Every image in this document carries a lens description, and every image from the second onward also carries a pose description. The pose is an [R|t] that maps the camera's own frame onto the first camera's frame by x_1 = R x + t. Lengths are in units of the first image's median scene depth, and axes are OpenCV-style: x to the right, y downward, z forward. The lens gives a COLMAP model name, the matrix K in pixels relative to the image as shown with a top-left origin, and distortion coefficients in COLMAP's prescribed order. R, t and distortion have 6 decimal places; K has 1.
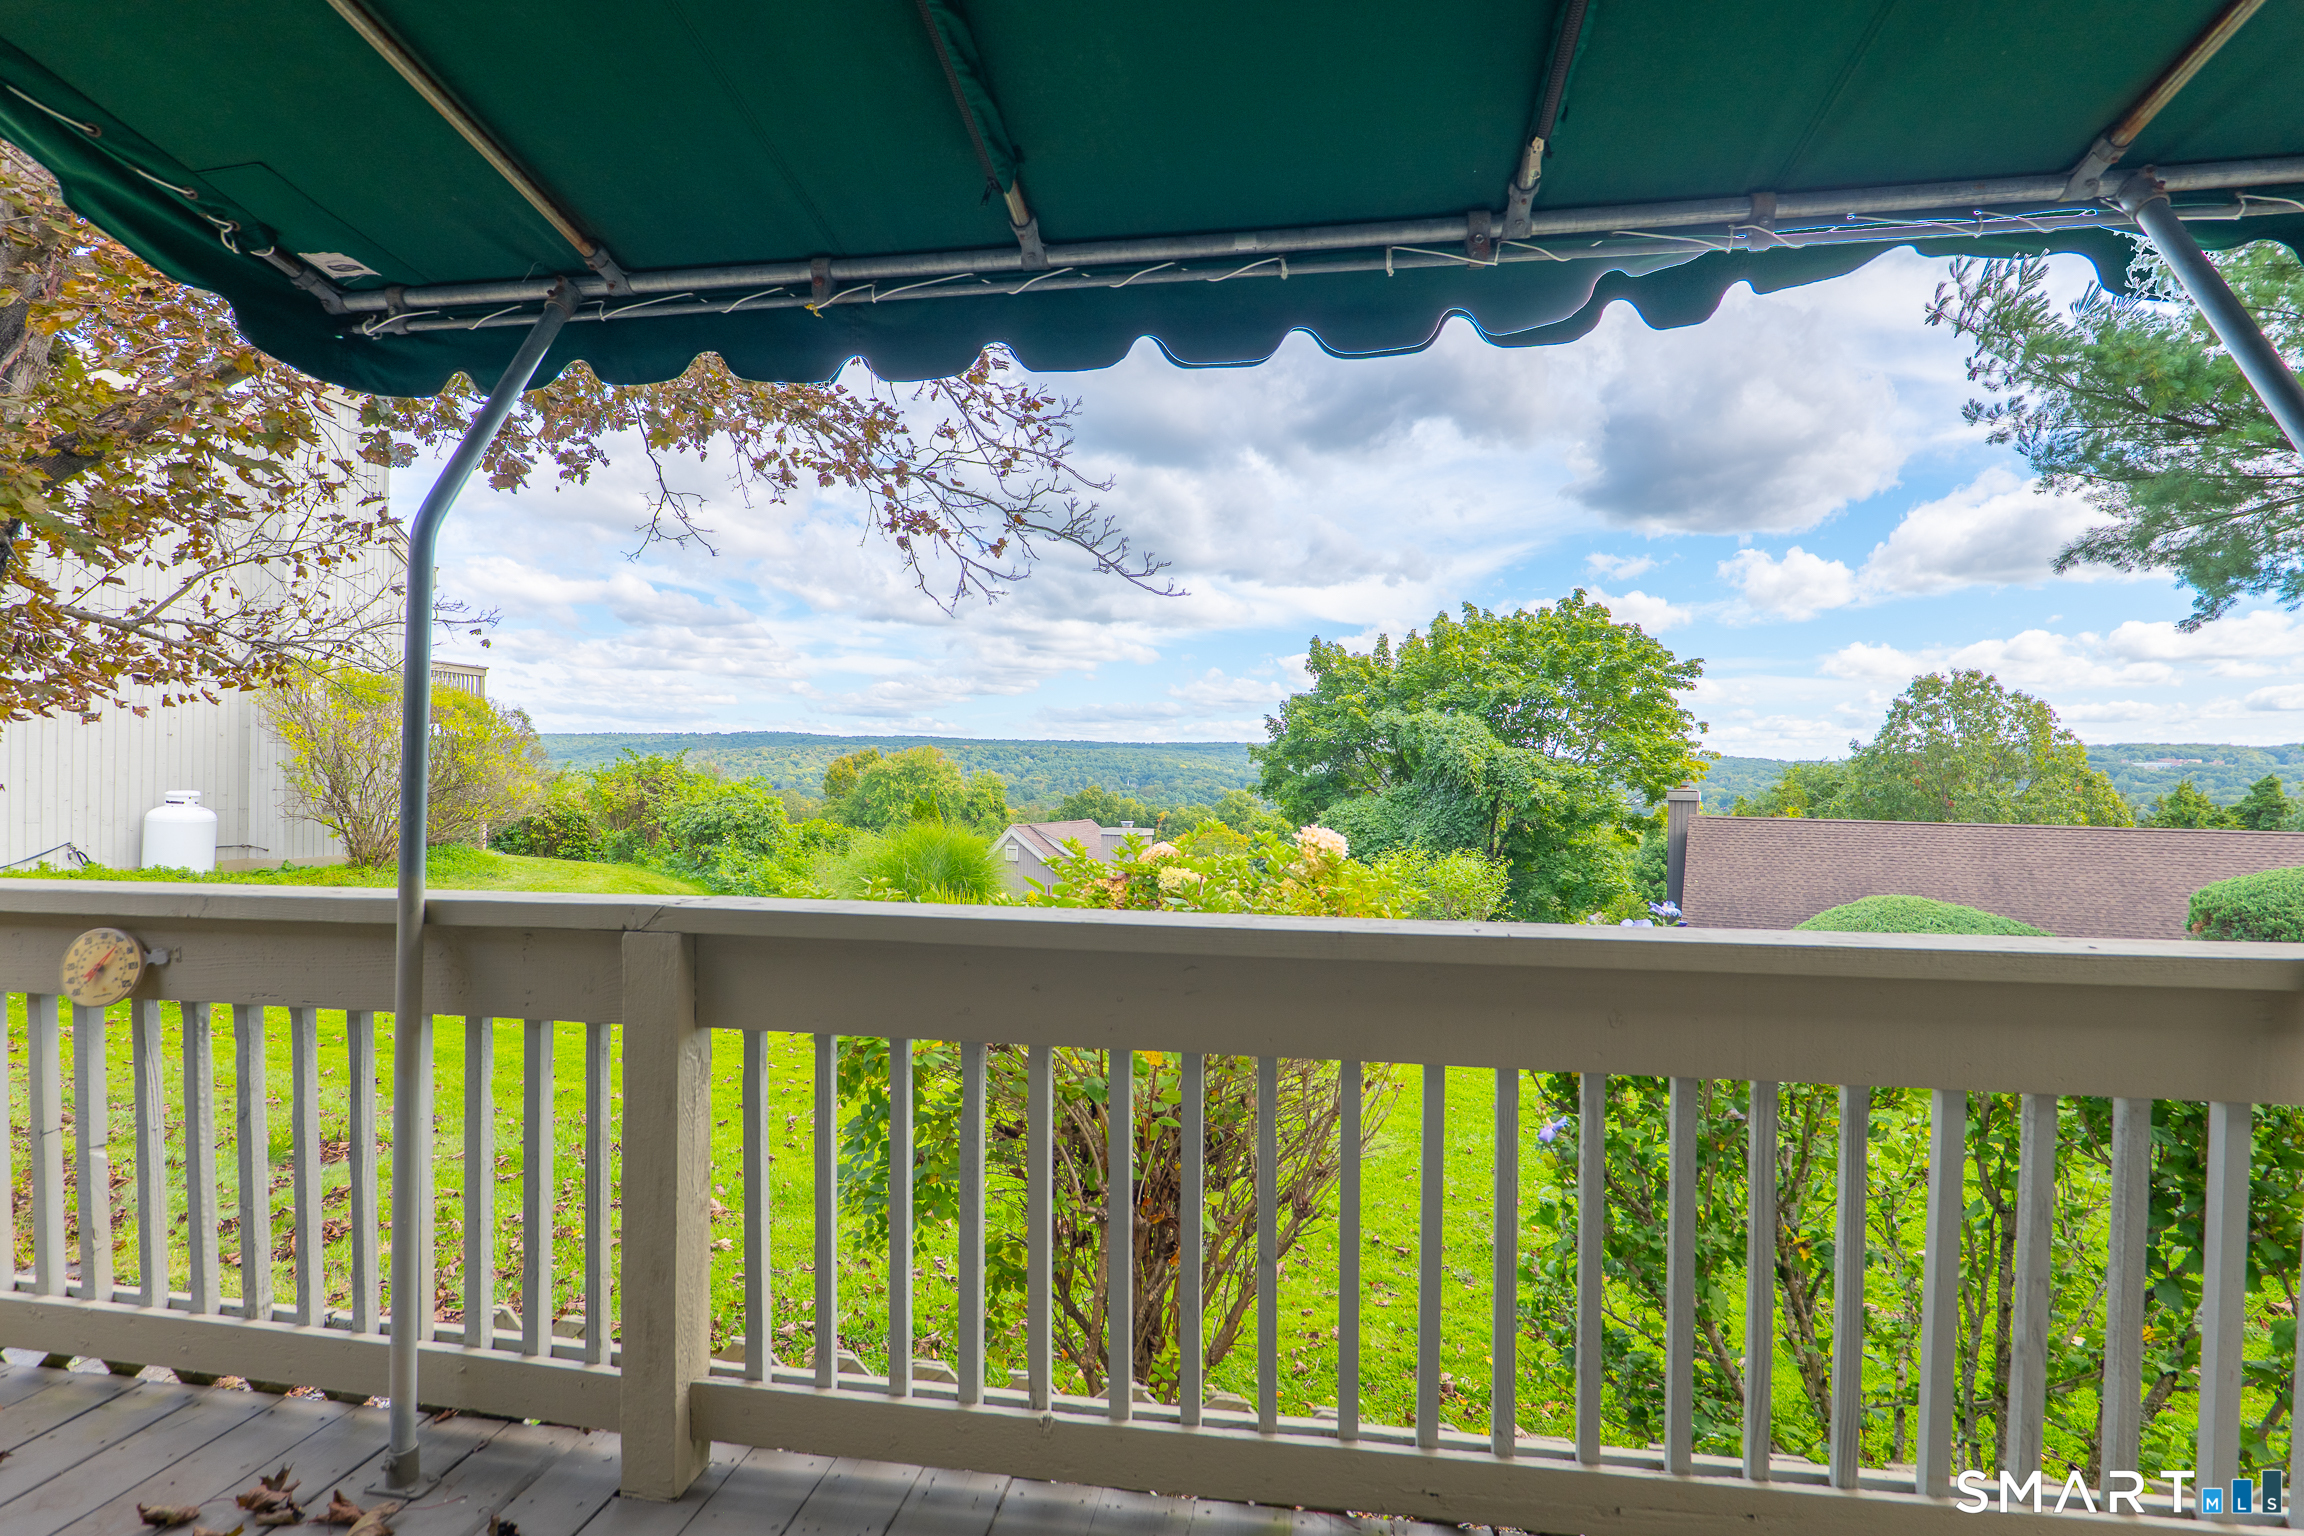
lens RADIAL K [[1074.4, 0, 1161.7], [0, 1074.4, 778.1], [0, 0, 1]] dist [-0.015388, 0.001390]
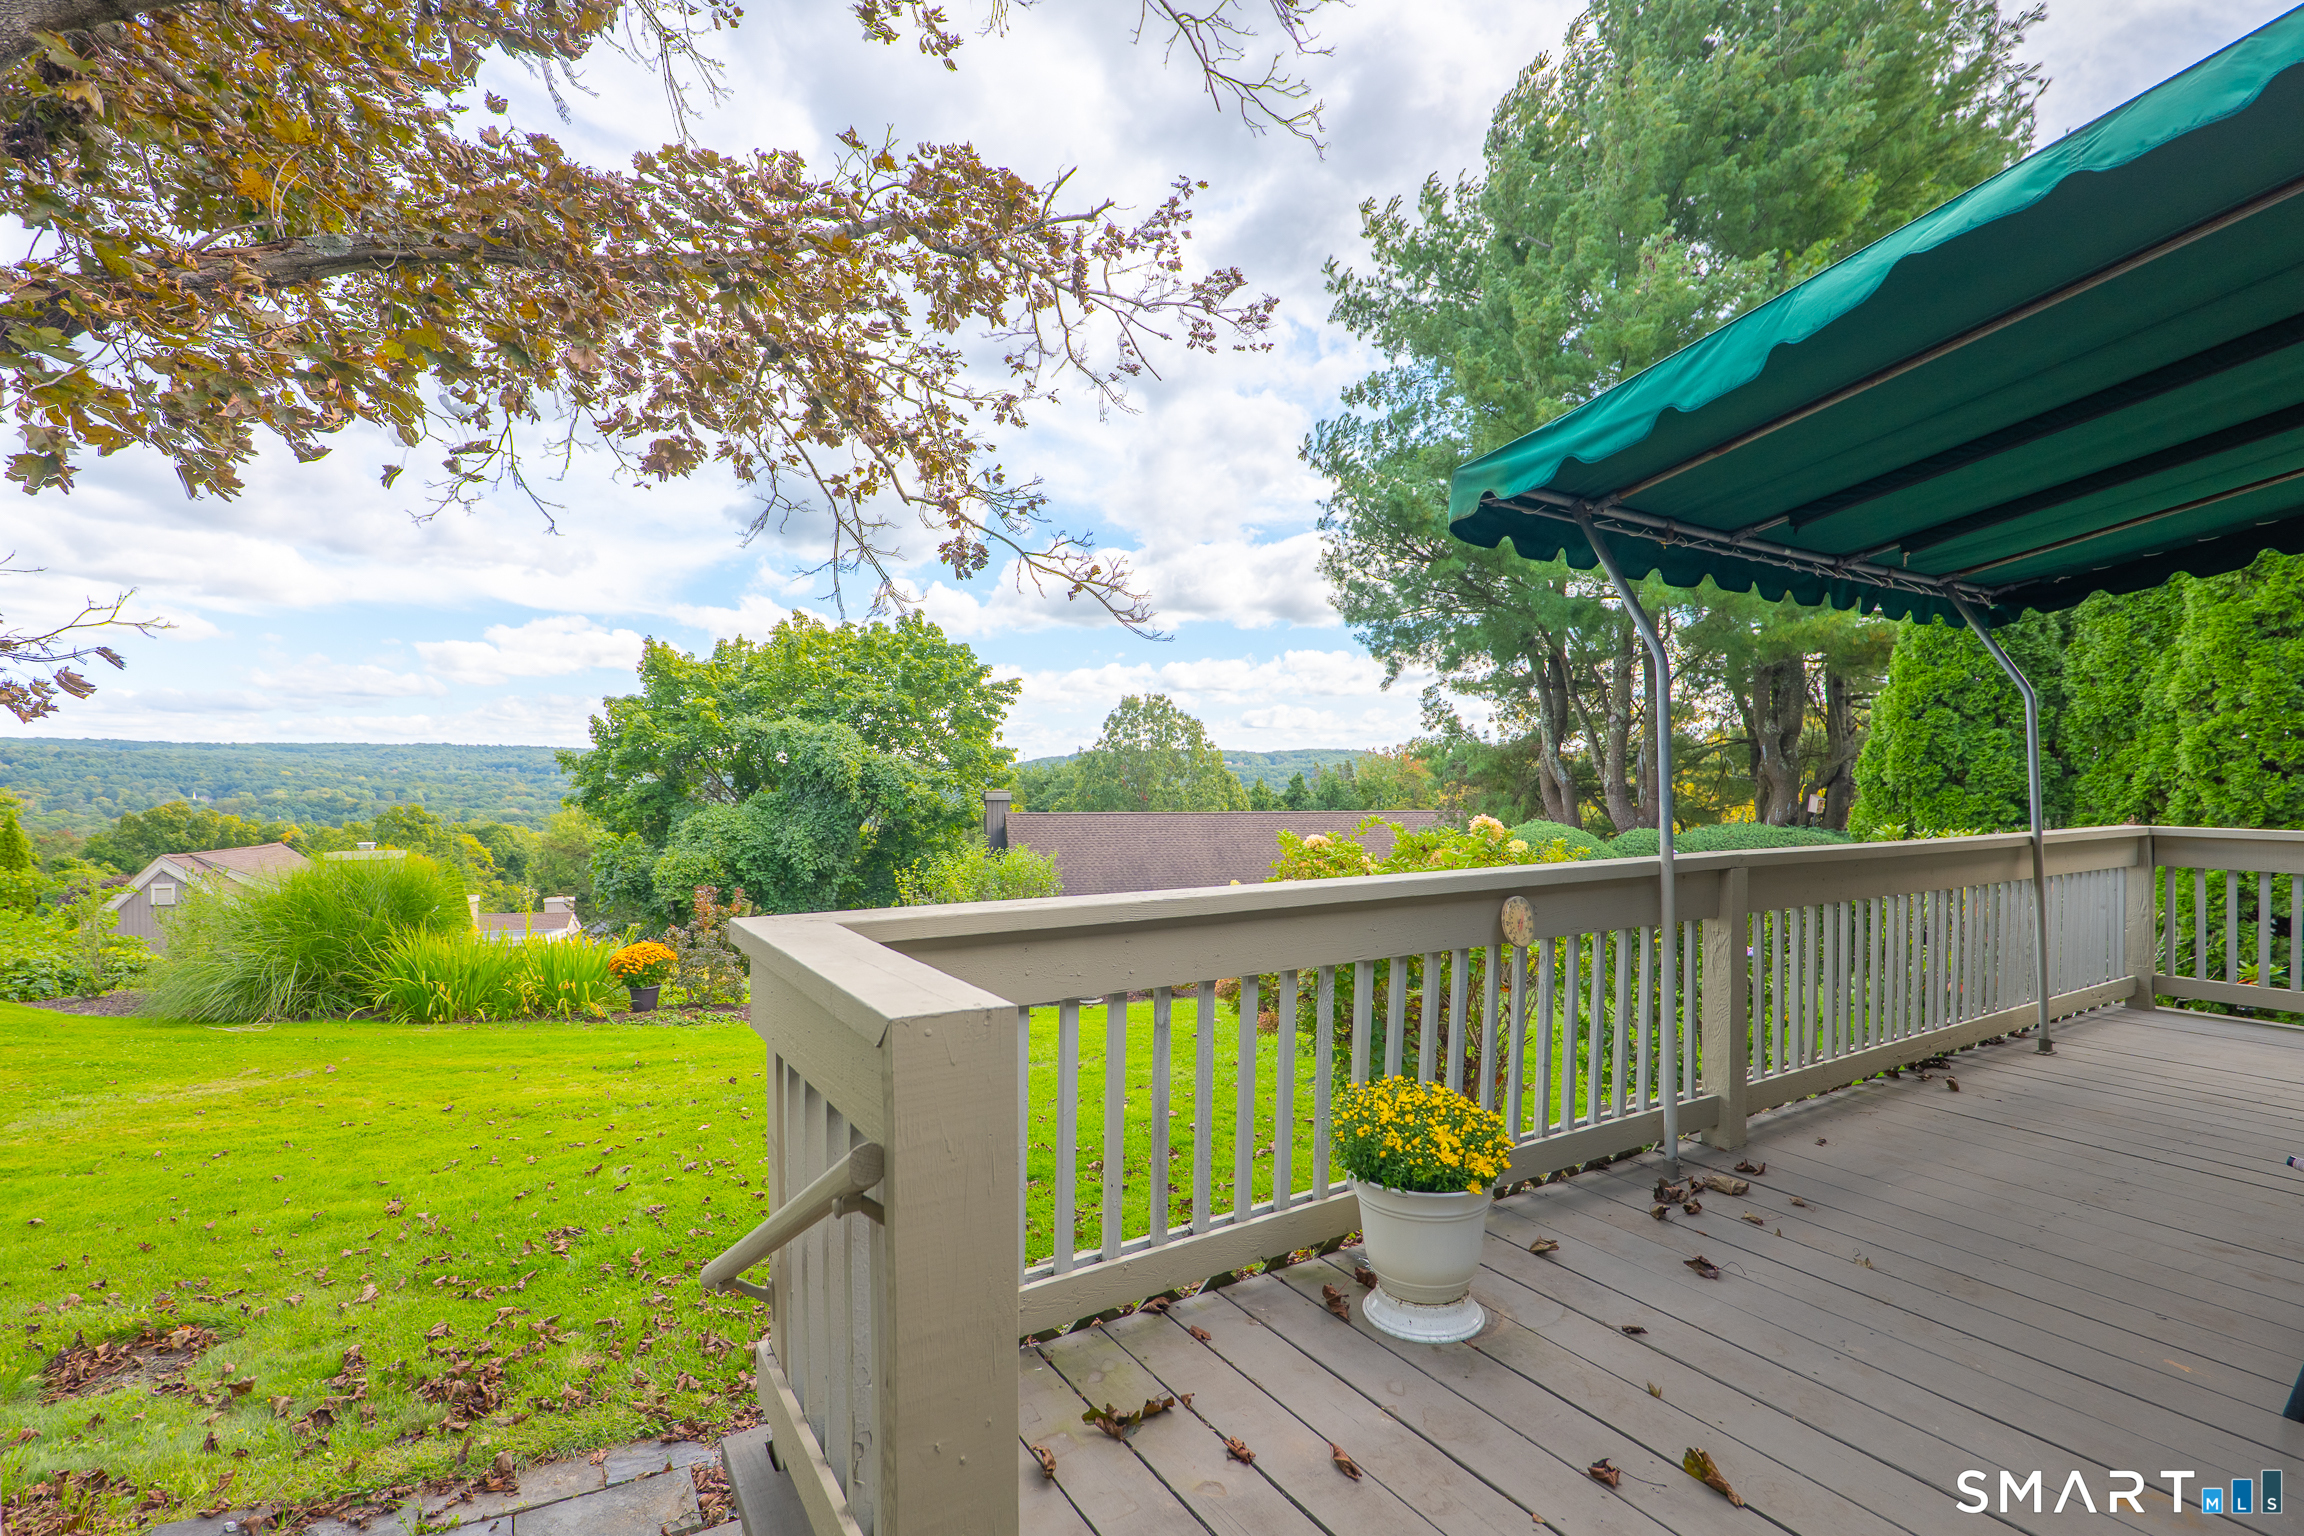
lens RADIAL K [[1074.4, 0, 1161.7], [0, 1074.4, 778.1], [0, 0, 1]] dist [-0.015388, 0.001390]
pose [[0.756848, -0.011661, 0.653487, -0.170030], [0.013667, 0.999905, 0.002014, -0.003060], [-0.653448, 0.007407, 0.756935, 0.011119]]
